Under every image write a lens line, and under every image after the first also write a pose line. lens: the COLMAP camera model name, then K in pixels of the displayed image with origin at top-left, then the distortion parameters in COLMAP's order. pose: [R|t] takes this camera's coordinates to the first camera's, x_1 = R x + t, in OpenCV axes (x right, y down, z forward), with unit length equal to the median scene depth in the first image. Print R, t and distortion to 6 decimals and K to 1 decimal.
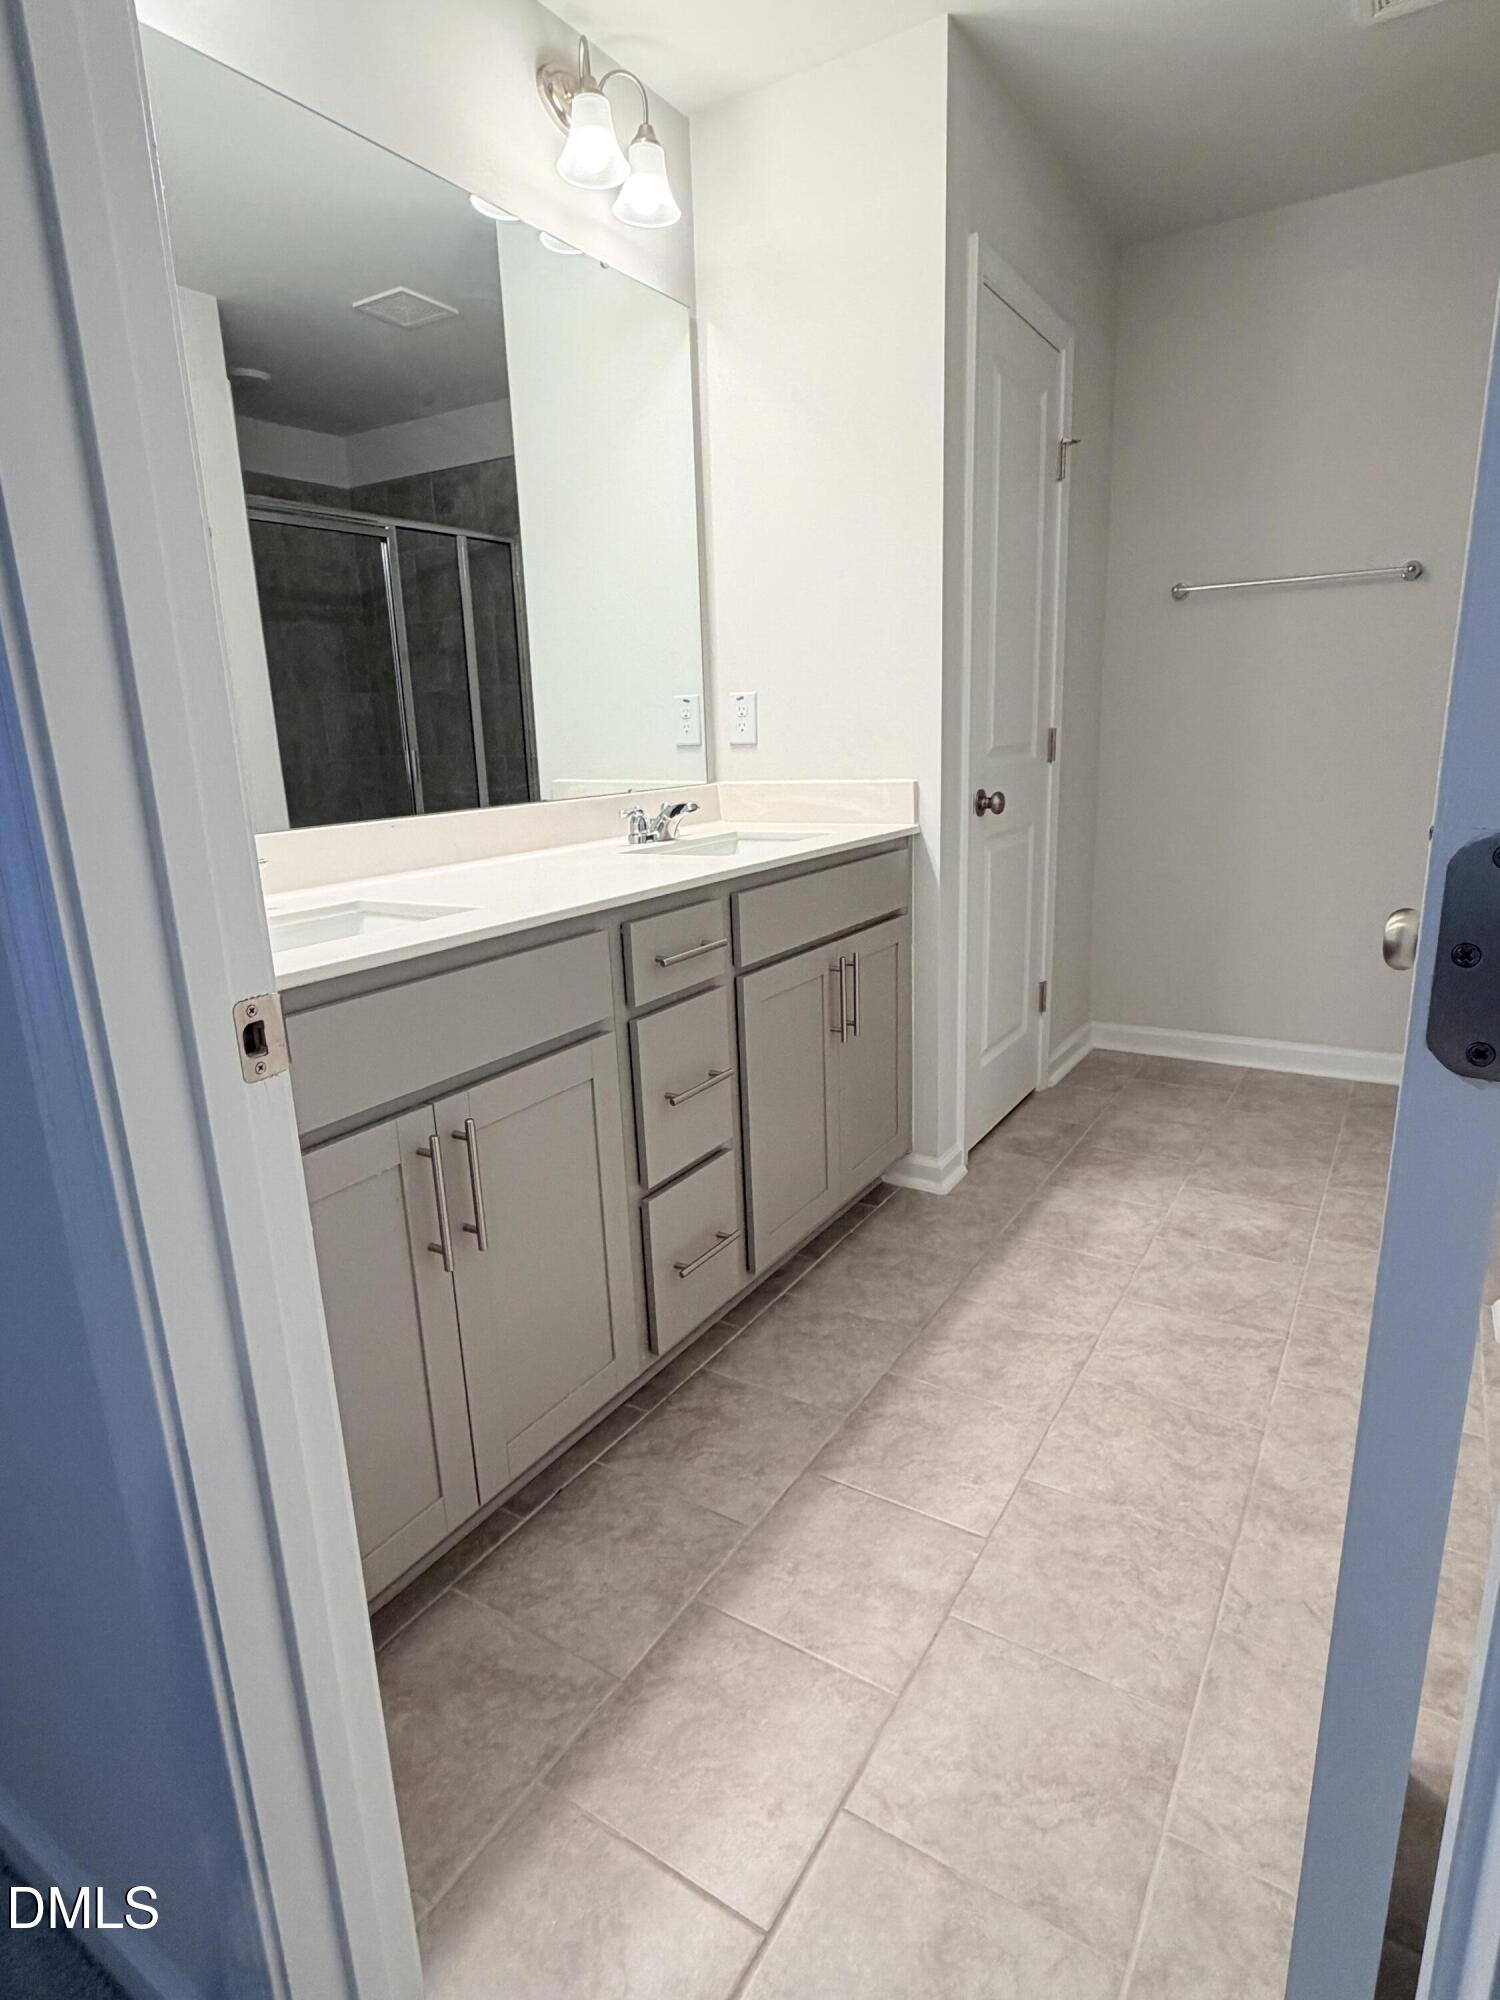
lens RADIAL K [[1067.3, 0, 755.1], [0, 1067.3, 1006.3], [0, 0, 1]] dist [0.000559, 0.000326]
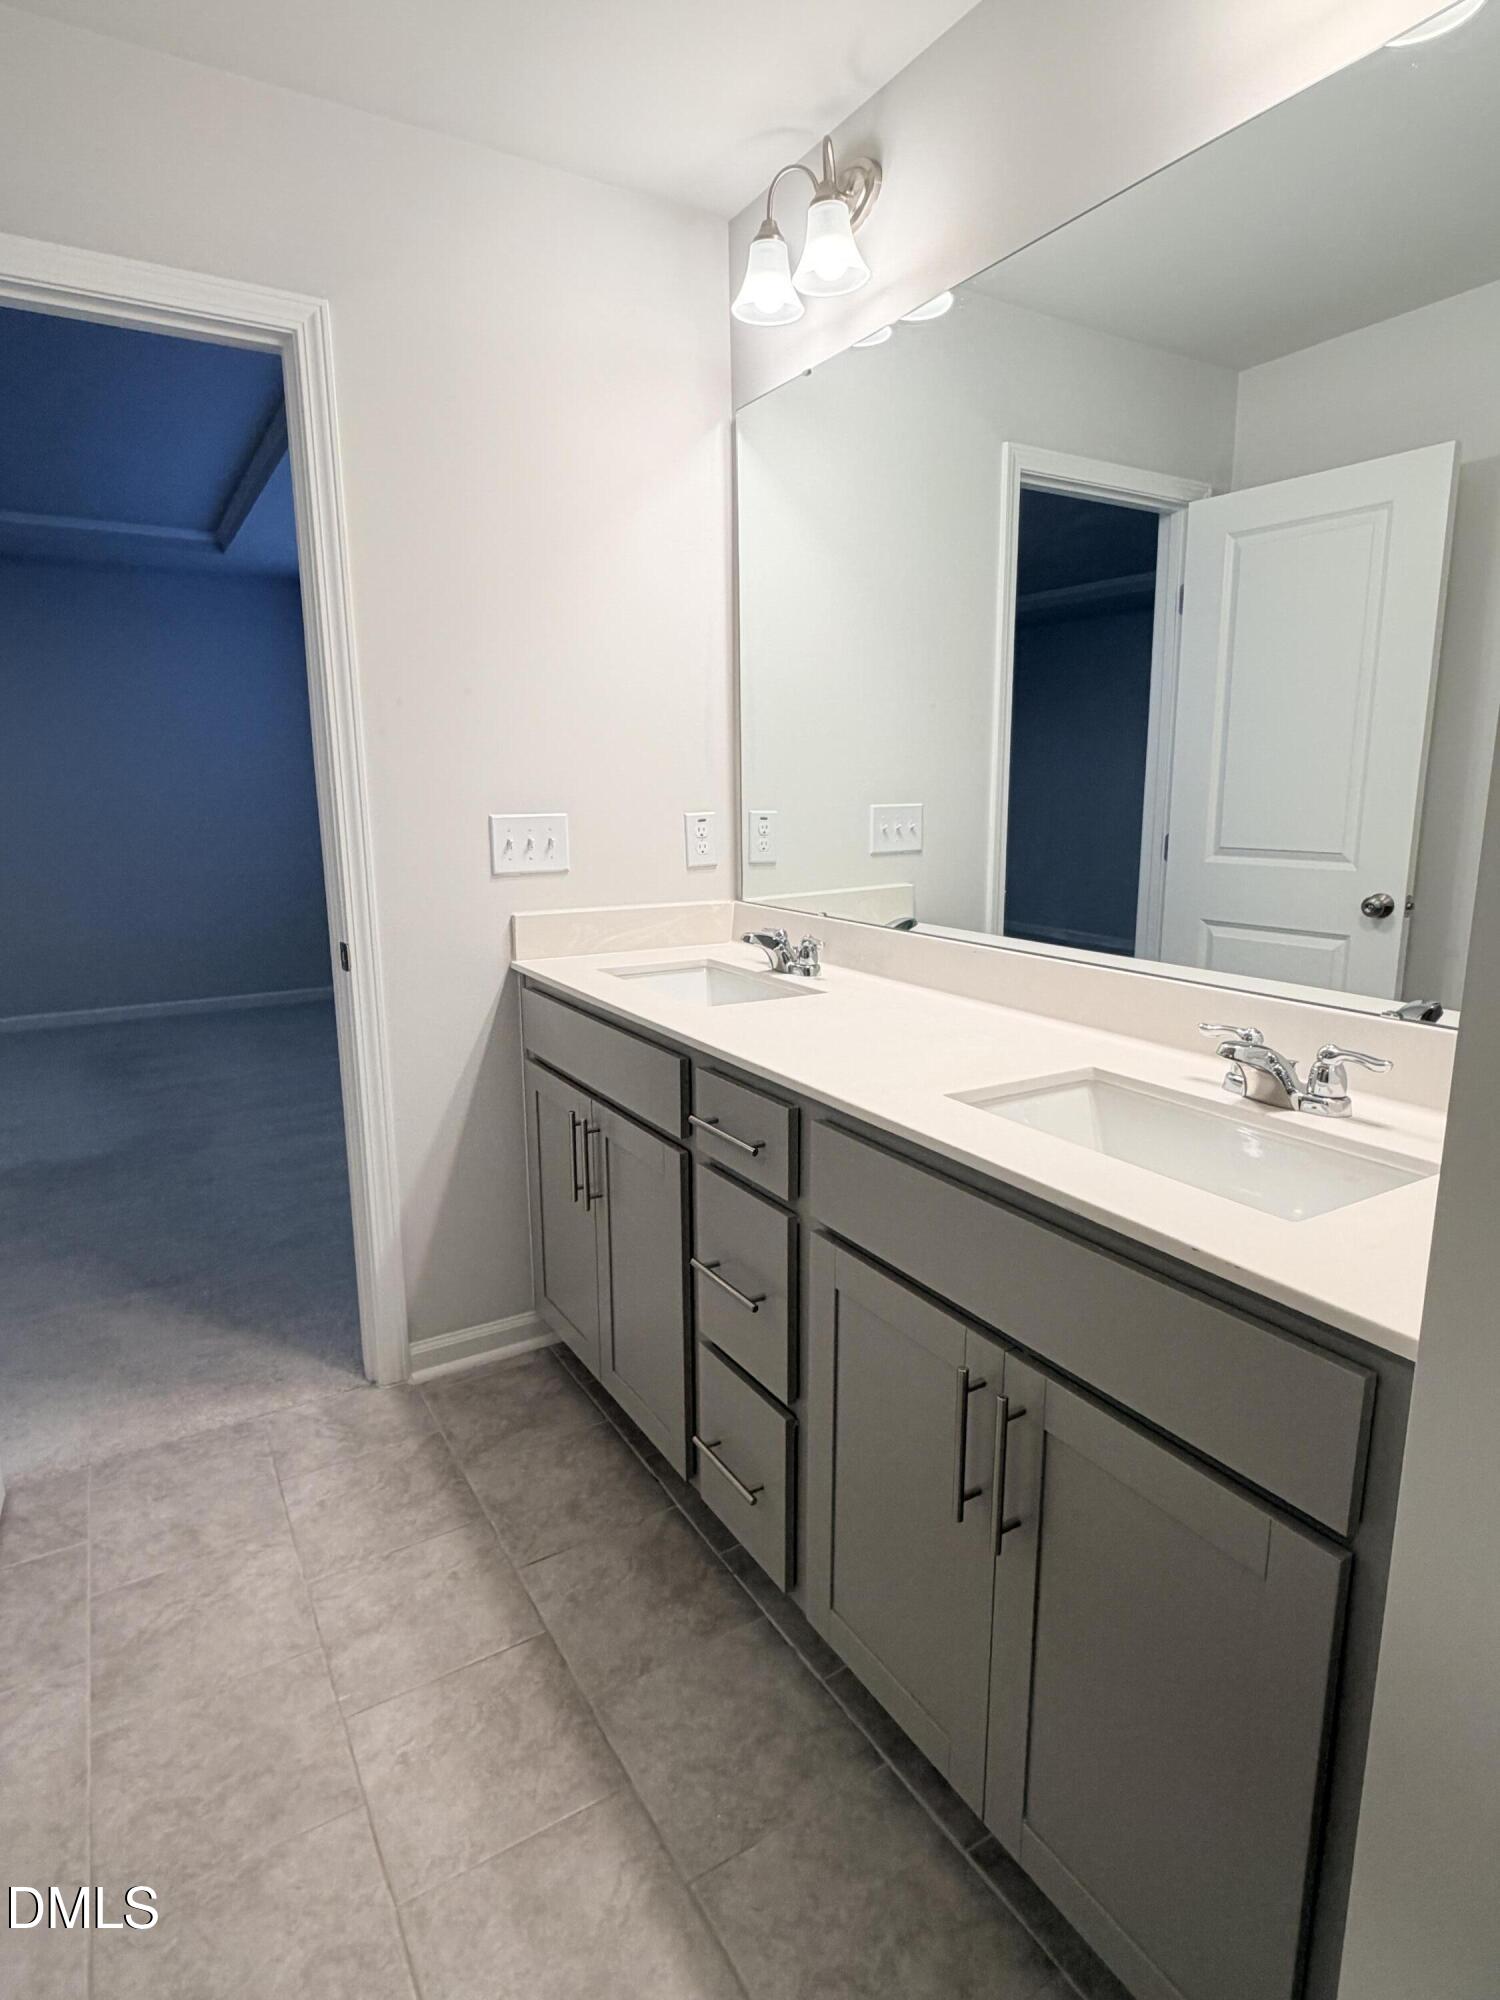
lens RADIAL K [[1067.3, 0, 756.7], [0, 1067.3, 989.7], [0, 0, 1]] dist [0.000559, 0.000326]
pose [[-0.441970, 0.213801, -0.871178, 0.772415], [-0.206108, 0.920994, 0.330590, -0.529751], [0.873030, 0.325668, -0.362986, 1.489497]]
